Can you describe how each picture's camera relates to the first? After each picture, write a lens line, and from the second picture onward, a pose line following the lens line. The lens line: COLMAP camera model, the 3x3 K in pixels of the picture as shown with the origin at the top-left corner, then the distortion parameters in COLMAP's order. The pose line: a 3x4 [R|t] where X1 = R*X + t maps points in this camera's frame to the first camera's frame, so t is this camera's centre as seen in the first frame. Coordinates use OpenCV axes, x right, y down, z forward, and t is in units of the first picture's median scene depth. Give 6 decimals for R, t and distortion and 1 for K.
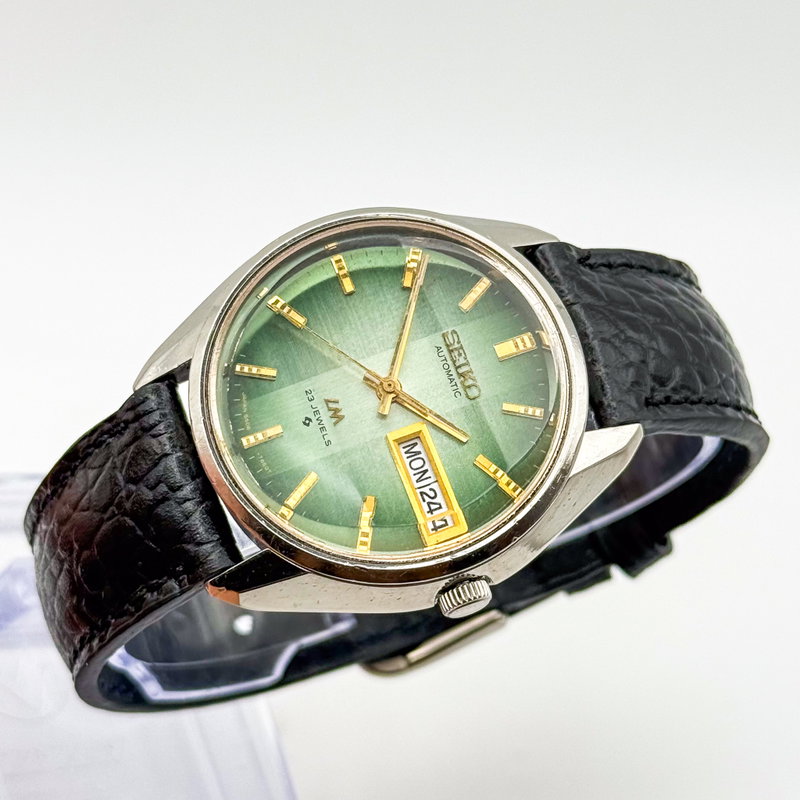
lens RADIAL K [[2299.3, 0, 400.0], [0, 2299.3, 400.0], [0, 0, 1]] dist [0.228404, -0.778438]
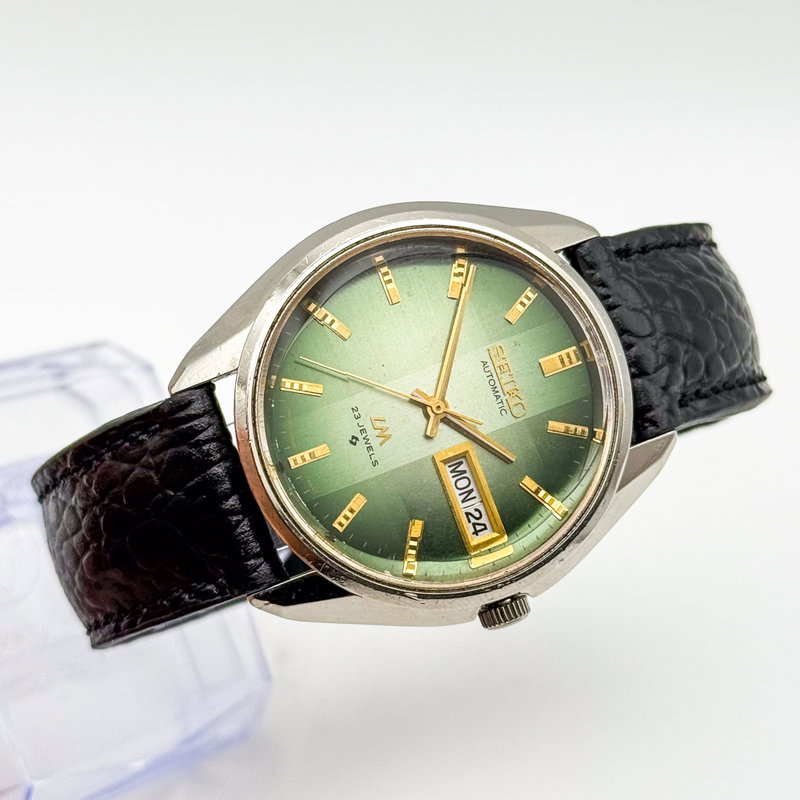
lens RADIAL K [[2299.3, 0, 400.0], [0, 2299.3, 400.0], [0, 0, 1]] dist [0.228404, -0.778438]
pose [[0.993379, 0.006801, 0.114680, -0.133716], [-0.034186, 0.970523, 0.238571, -0.243637], [-0.109677, -0.240912, 0.964330, 0.045139]]
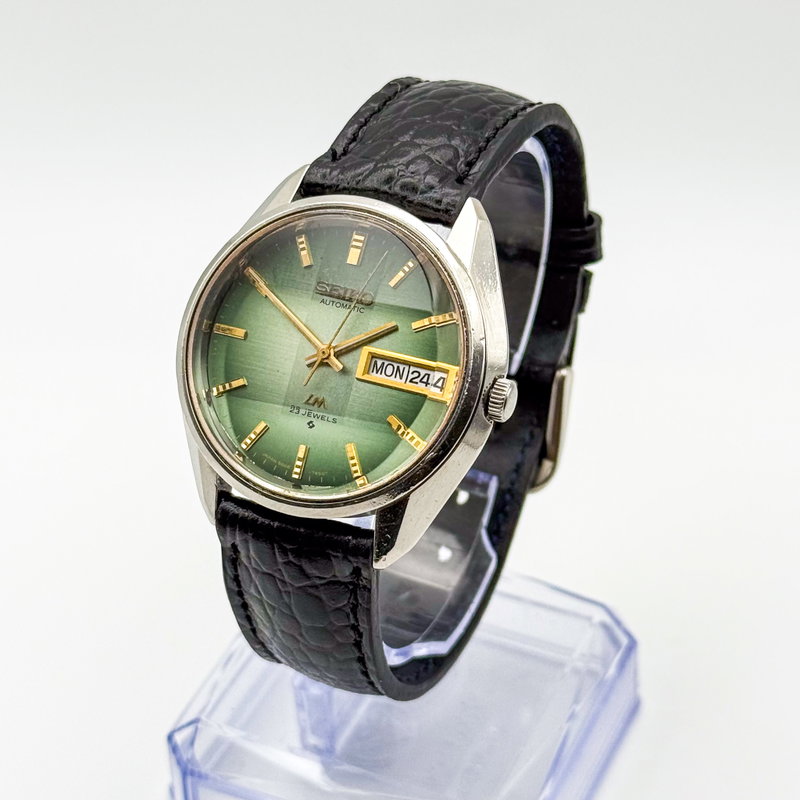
lens RADIAL K [[2299.3, 0, 400.0], [0, 2299.3, 400.0], [0, 0, 1]] dist [0.228404, -0.778438]
pose [[0.561944, -0.823950, -0.072977, 0.086085], [0.826123, 0.563490, -0.000719, 0.041830], [0.041714, -0.059884, 0.997333, -0.216771]]
